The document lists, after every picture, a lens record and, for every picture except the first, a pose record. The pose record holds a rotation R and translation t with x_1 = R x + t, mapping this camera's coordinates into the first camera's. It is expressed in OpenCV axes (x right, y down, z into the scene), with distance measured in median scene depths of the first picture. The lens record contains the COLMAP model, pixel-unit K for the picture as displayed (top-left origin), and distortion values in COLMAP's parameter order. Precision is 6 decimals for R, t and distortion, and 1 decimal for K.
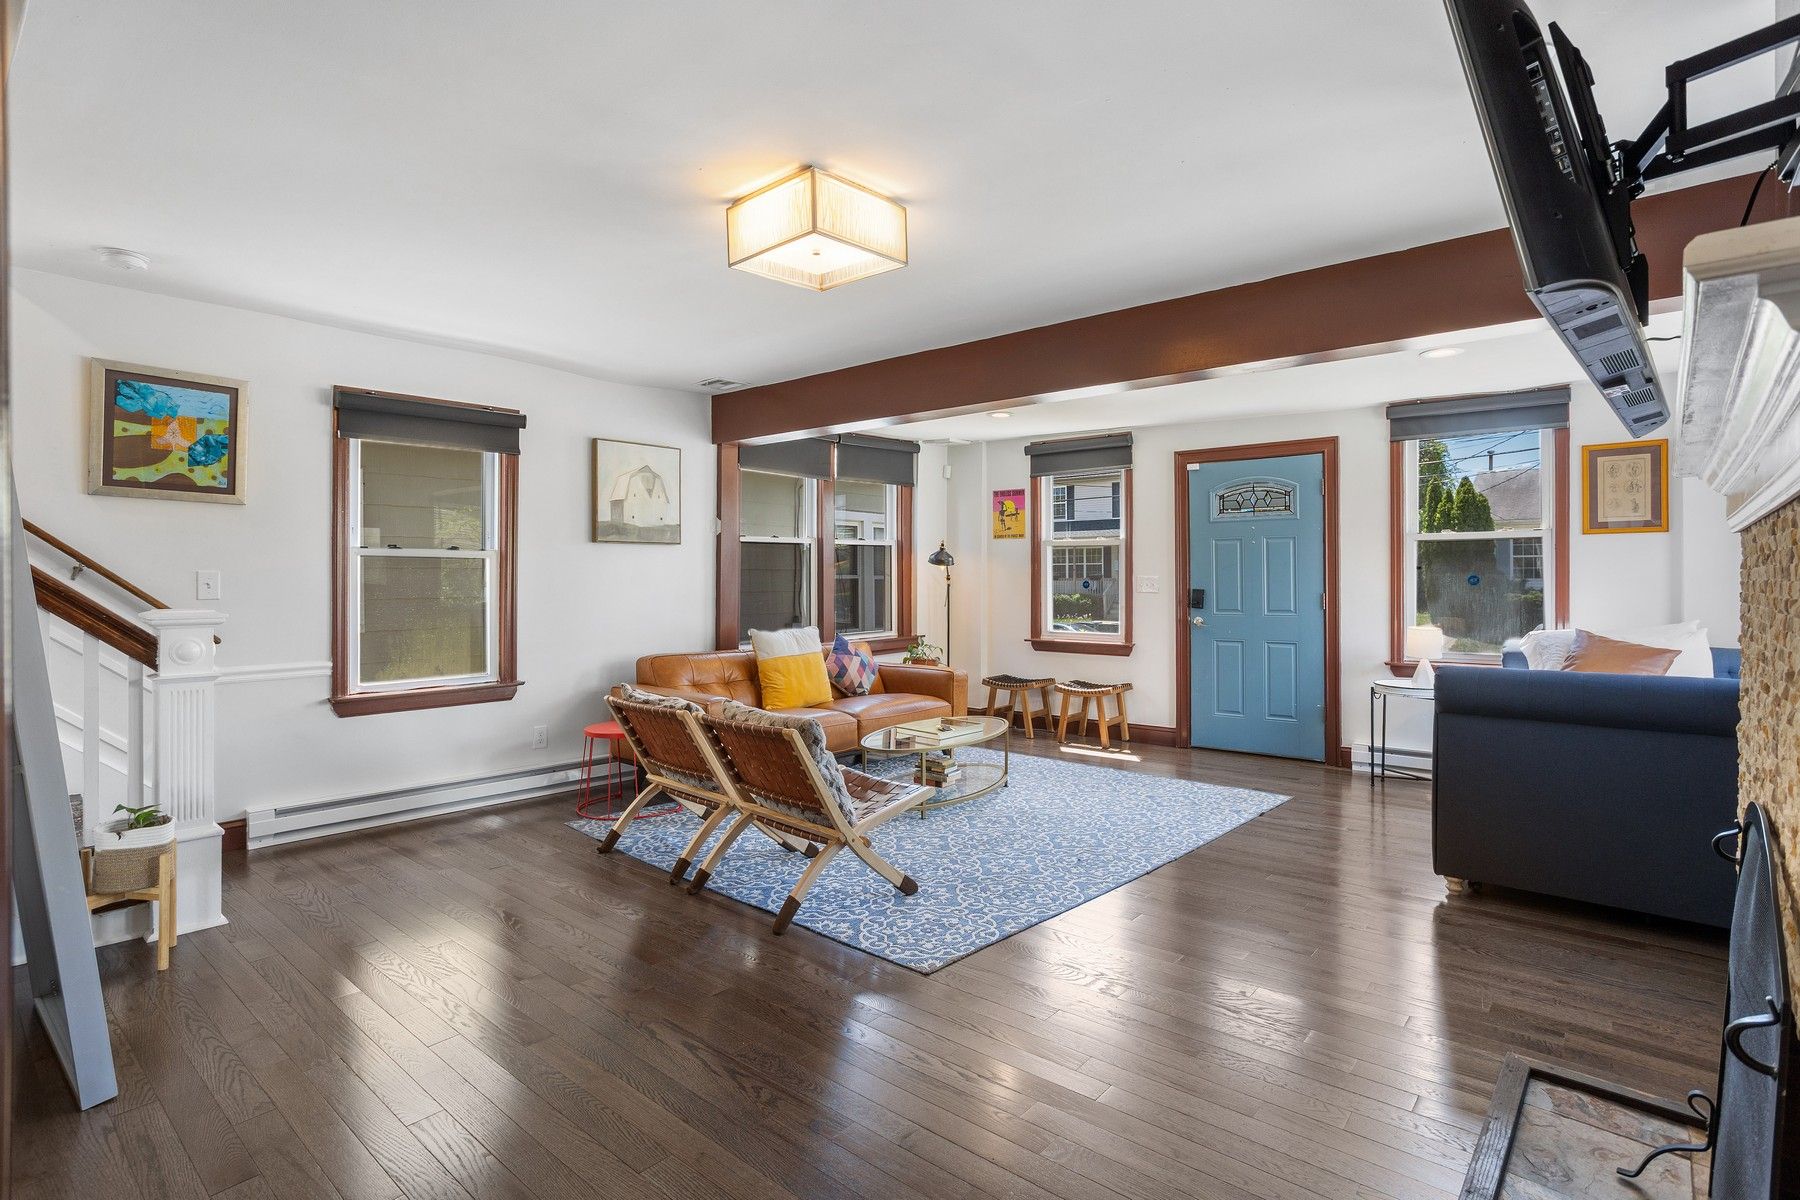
lens RADIAL K [[877.7, 0, 886.2], [0, 877.7, 572.9], [0, 0, 1]] dist [-0.070204, 0.054161]
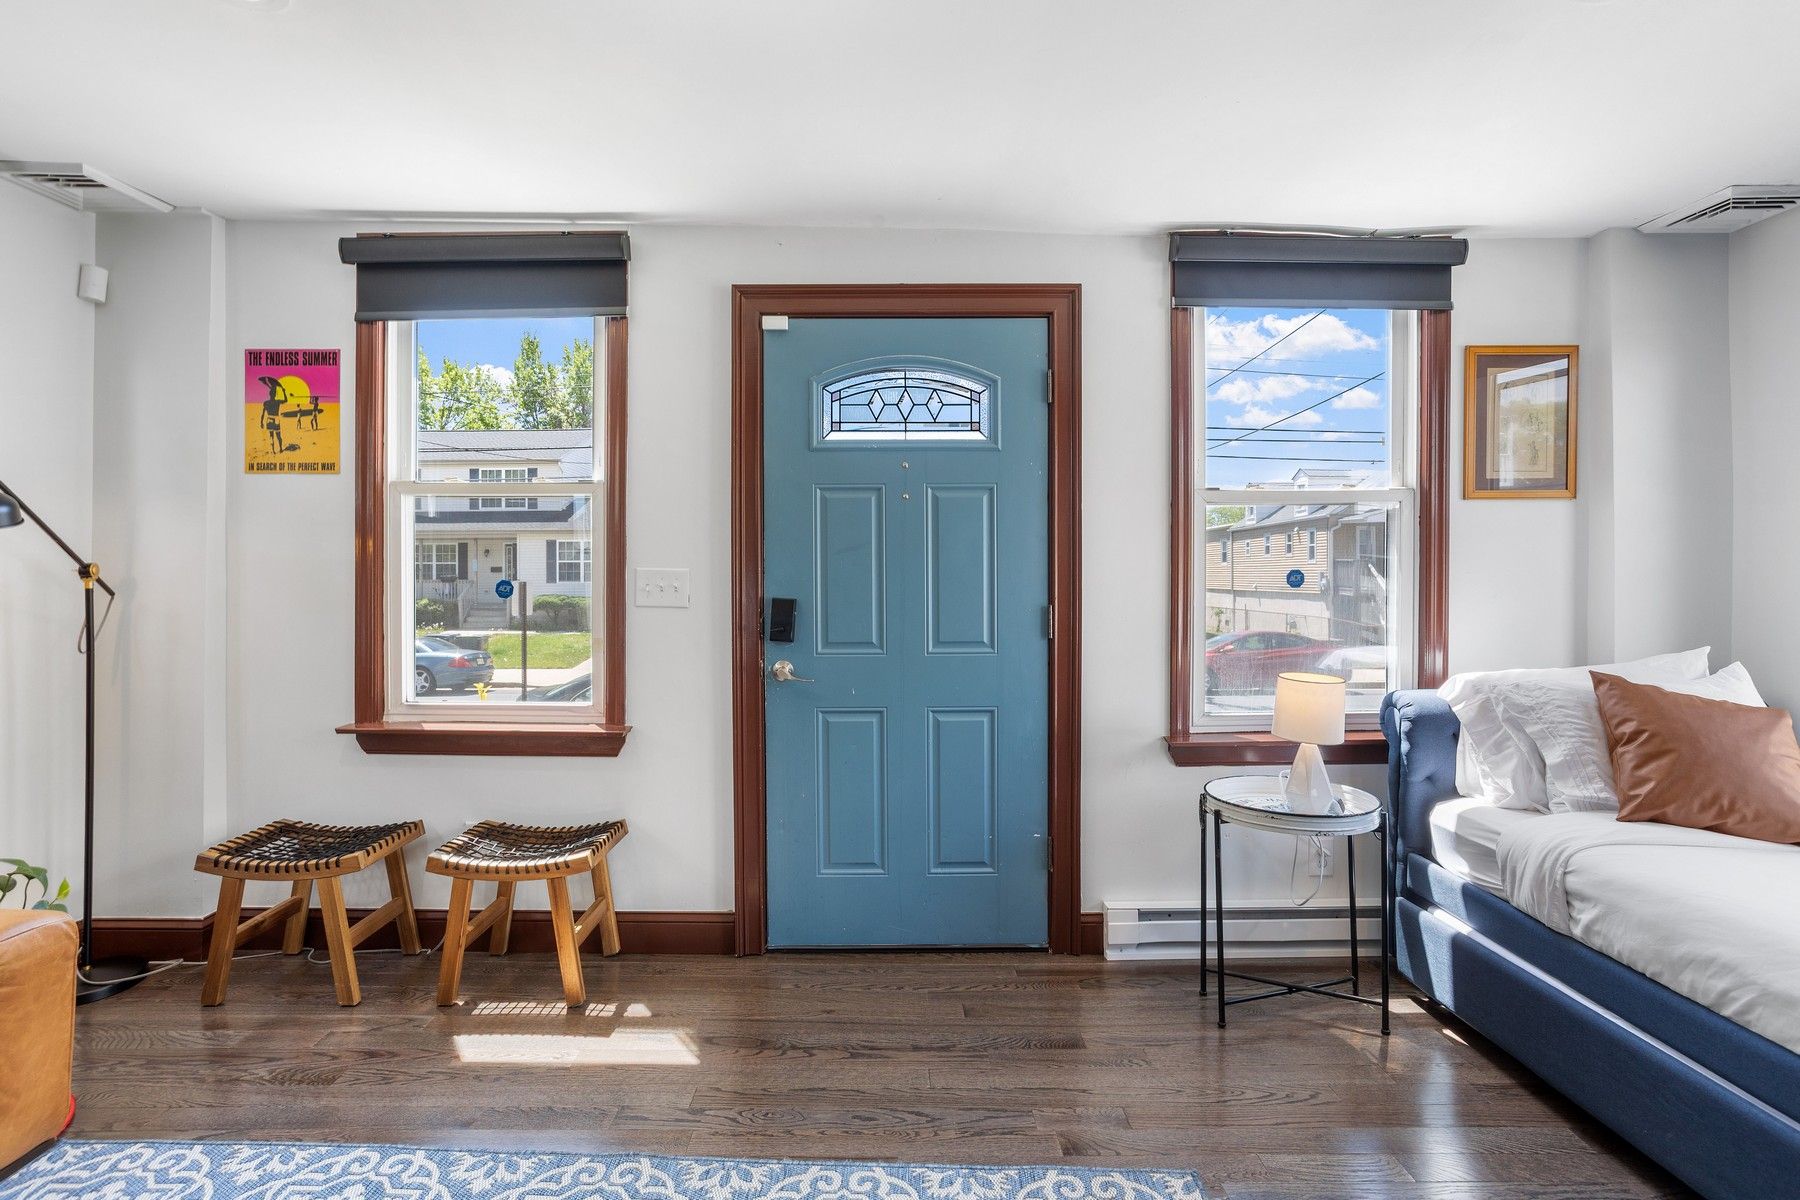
lens RADIAL K [[862.9, 0, 885.8], [0, 862.9, 582.2], [0, 0, 1]] dist [-0.060337, 0.037488]
pose [[0.753899, 0.000125, 0.656990, 0.116778], [-0.005239, 0.999969, 0.005822, 0.008263], [-0.656969, -0.007831, 0.753877, 0.685013]]
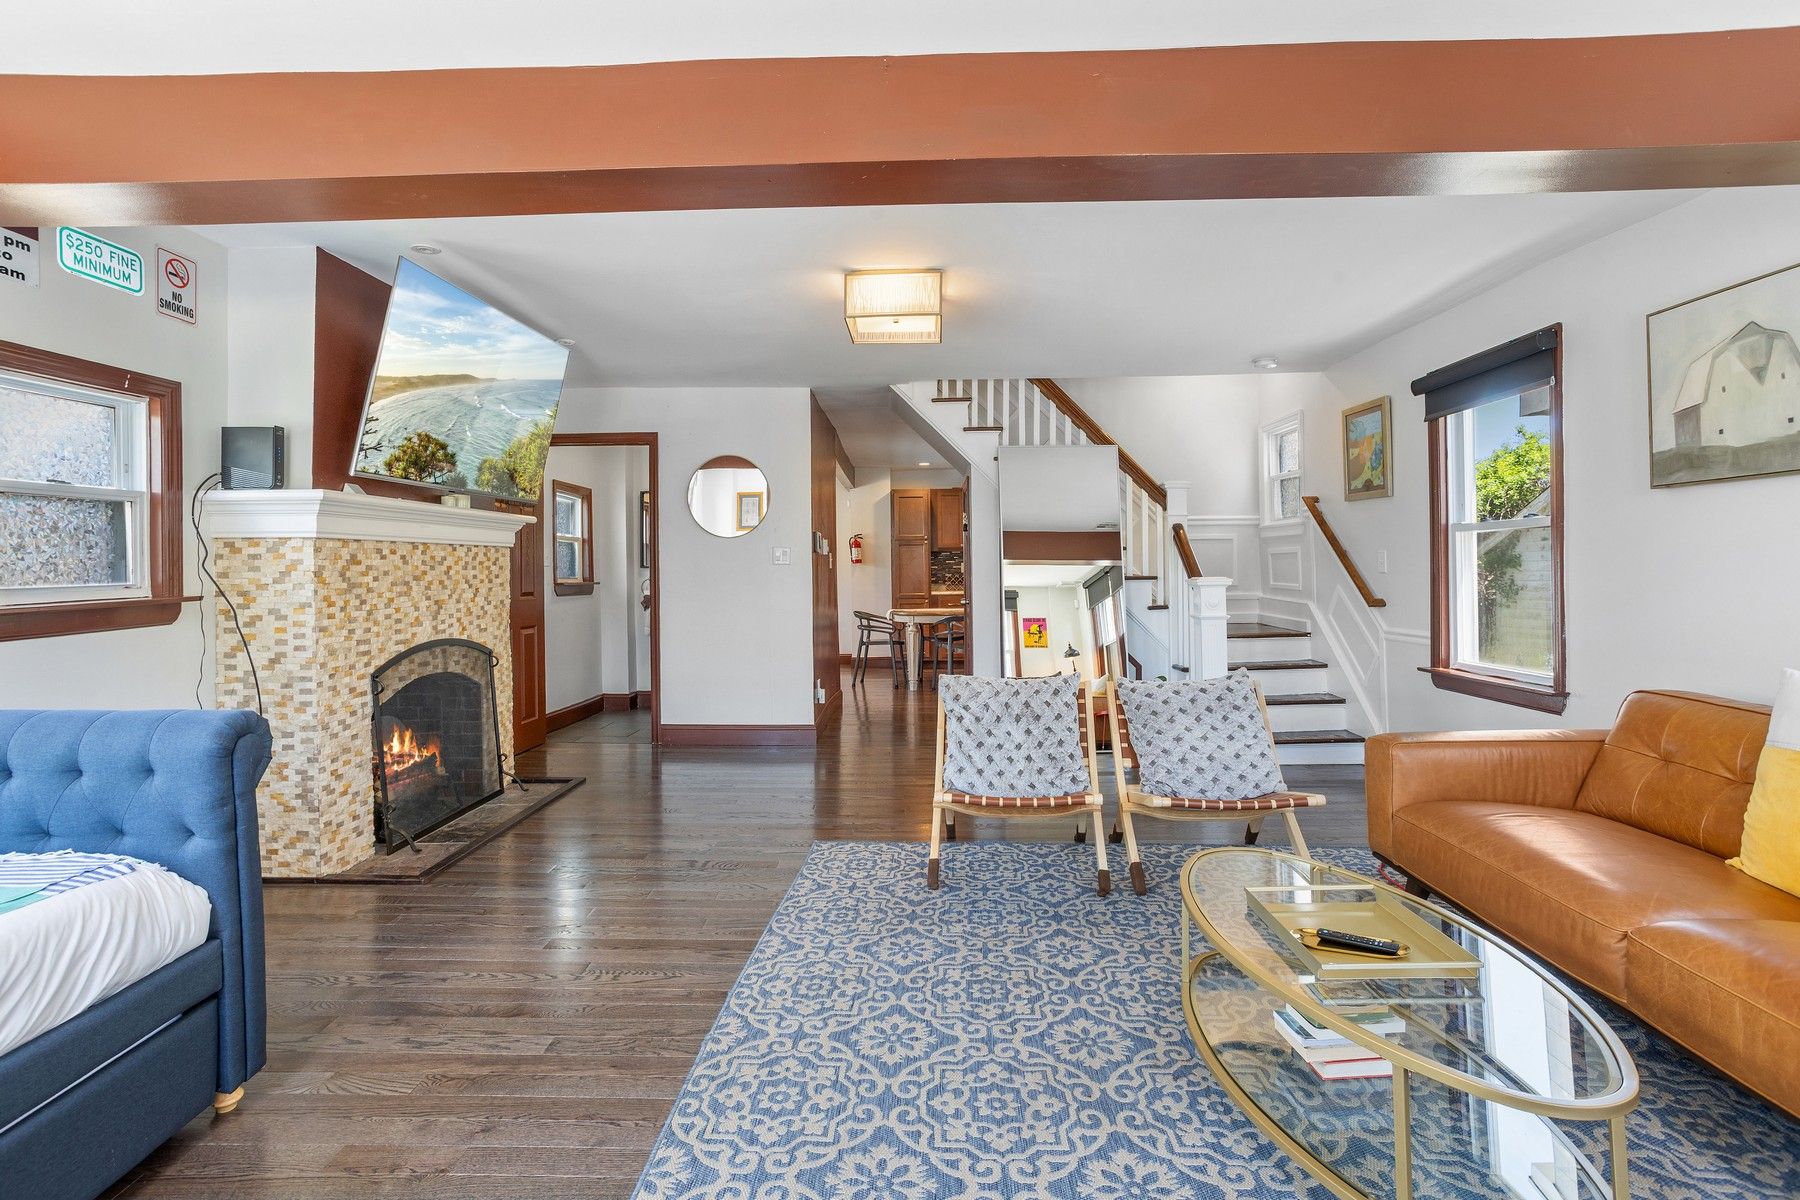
lens RADIAL K [[880.0, 0, 891.6], [0, 880.0, 561.0], [0, 0, 1]] dist [-0.050076, 0.029145]
pose [[-0.762194, 0.002250, -0.647345, 0.396179], [0.014408, 0.999805, -0.013488, 0.012864], [0.647189, -0.019608, -0.762078, 0.988361]]
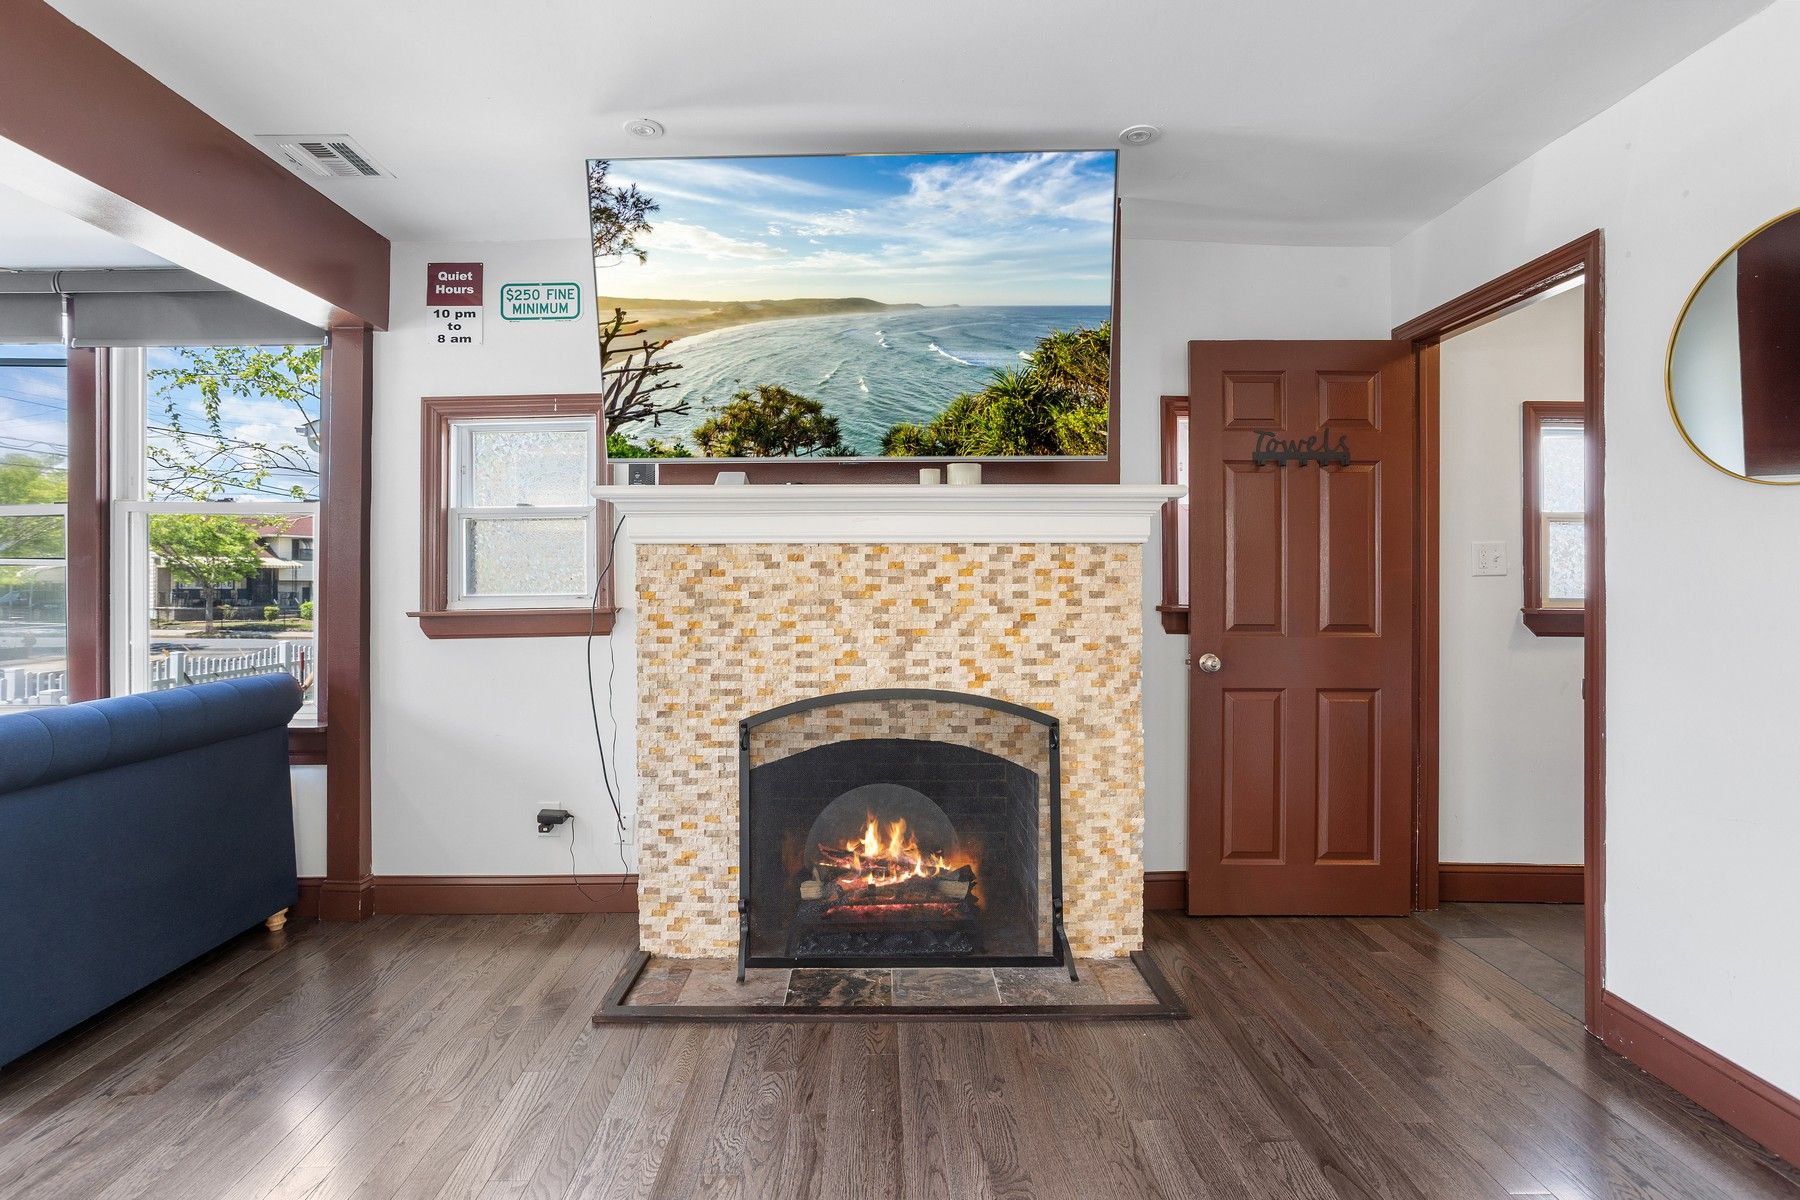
lens RADIAL K [[862.9, 0, 885.8], [0, 862.9, 582.2], [0, 0, 1]] dist [-0.060337, 0.037488]
pose [[-0.673844, -0.000700, 0.738874, -0.113252], [-0.005015, 0.999981, -0.003626, 0.006409], [-0.738857, -0.006149, -0.673834, 0.532855]]
